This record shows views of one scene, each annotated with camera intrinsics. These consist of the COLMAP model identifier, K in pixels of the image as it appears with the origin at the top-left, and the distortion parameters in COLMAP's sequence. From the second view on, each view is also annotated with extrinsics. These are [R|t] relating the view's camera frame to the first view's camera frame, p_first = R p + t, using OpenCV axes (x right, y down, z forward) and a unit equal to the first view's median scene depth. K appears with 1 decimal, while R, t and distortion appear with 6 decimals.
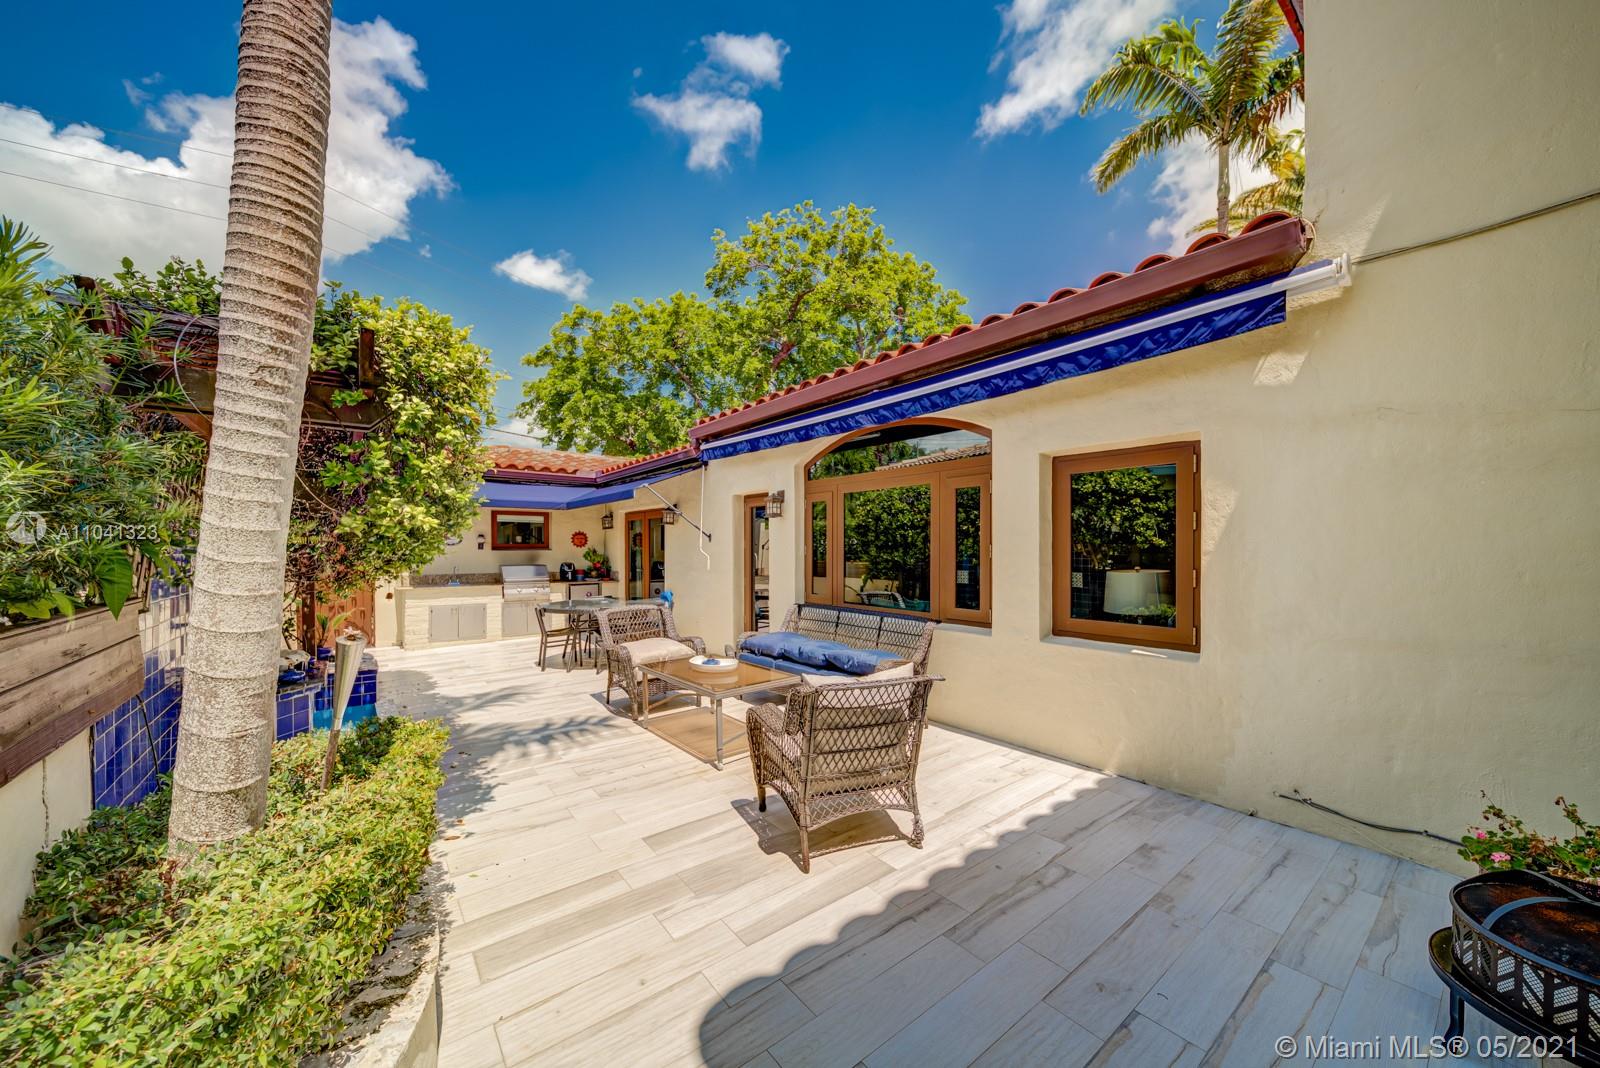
lens RADIAL K [[565.2, 0, 790.0], [0, 565.2, 537.6], [0, 0, 1]] dist [-0.000207, -0.000120]
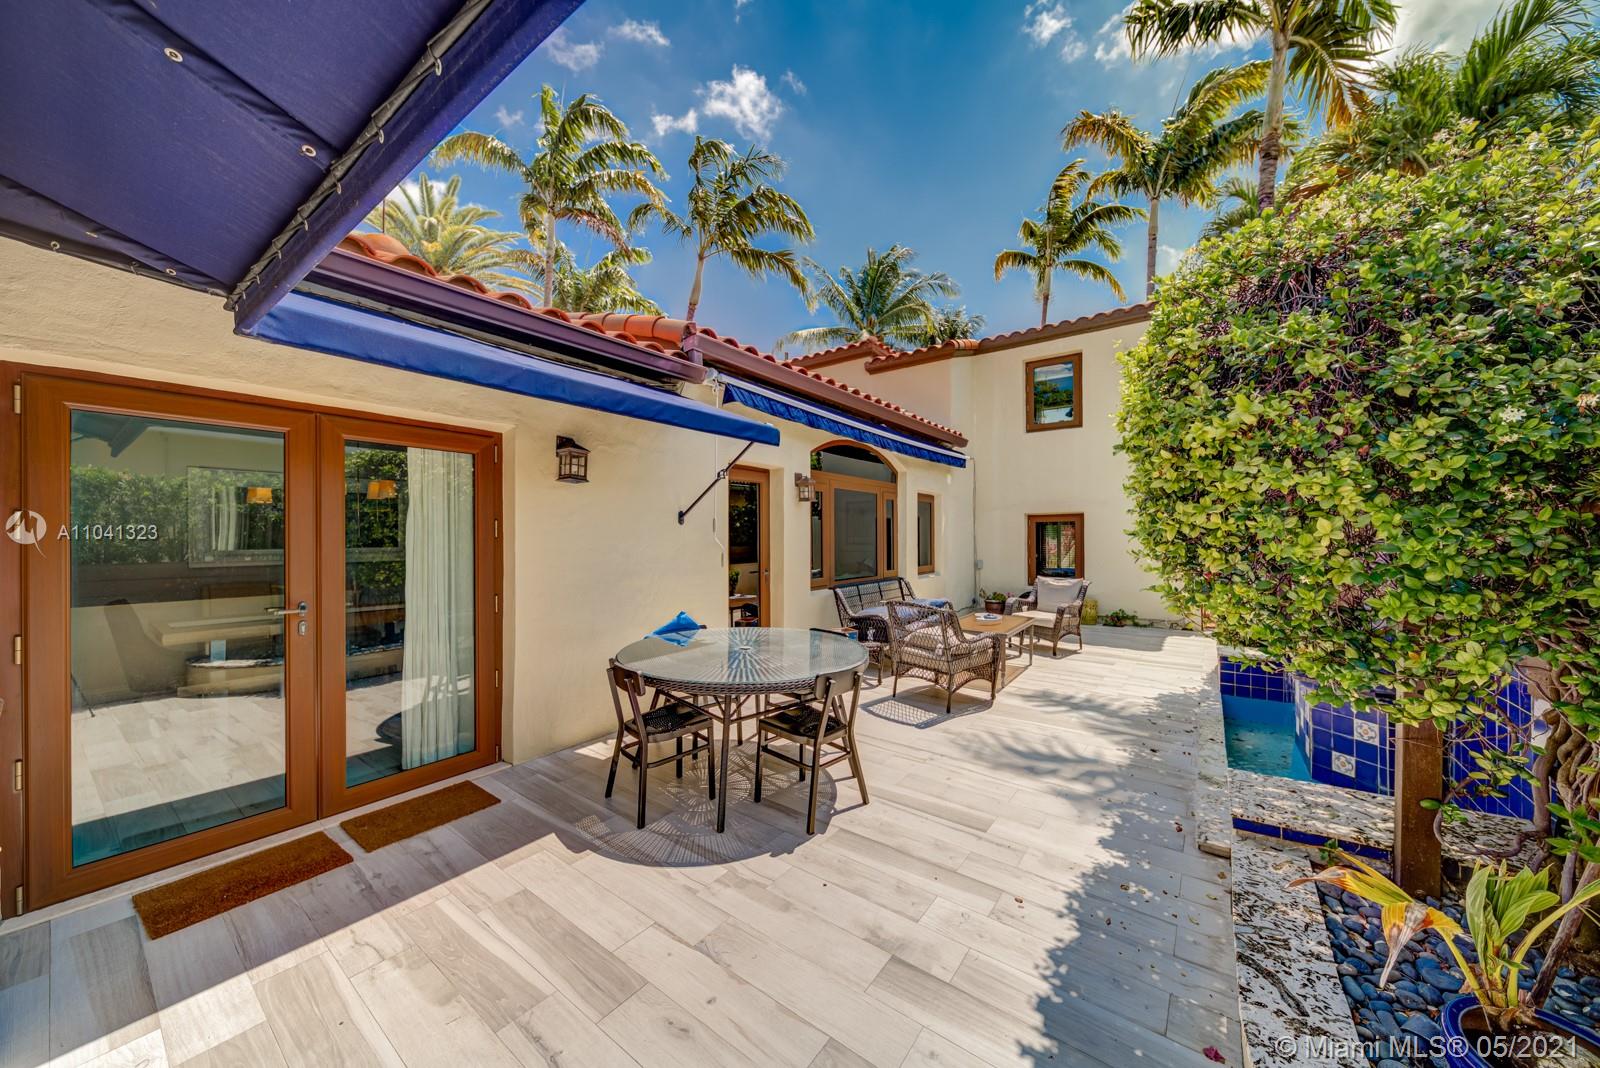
lens RADIAL K [[565.2, 0, 790.0], [0, 565.2, 537.6], [0, 0, 1]] dist [-0.000207, -0.000120]
pose [[-0.263803, -0.009395, 0.964531, -1.539564], [-0.020440, 0.999782, 0.004148, 0.034211], [-0.964360, -0.018621, -0.263937, 2.105508]]
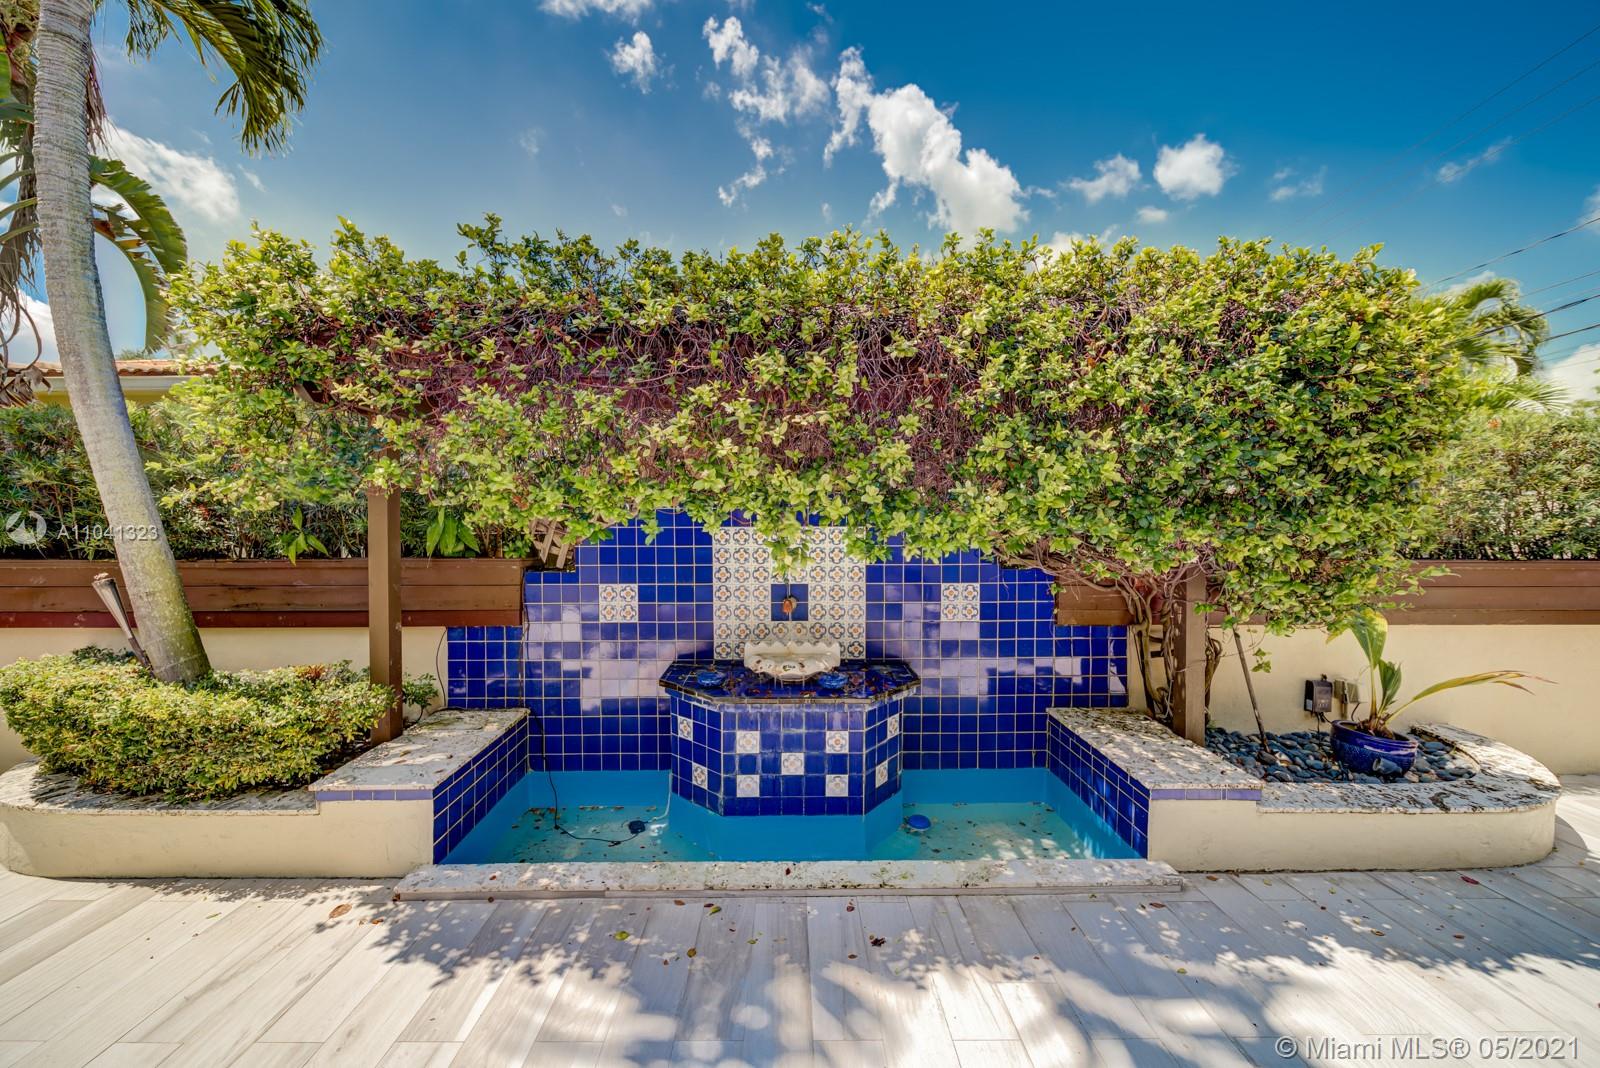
lens RADIAL K [[565.2, 0, 790.0], [0, 565.2, 537.6], [0, 0, 1]] dist [-0.000207, -0.000120]
pose [[-0.596978, 0.011641, -0.802173, -0.268079], [0.013940, 0.999894, 0.004136, 0.031554], [0.802136, -0.008713, -0.597078, 1.446344]]
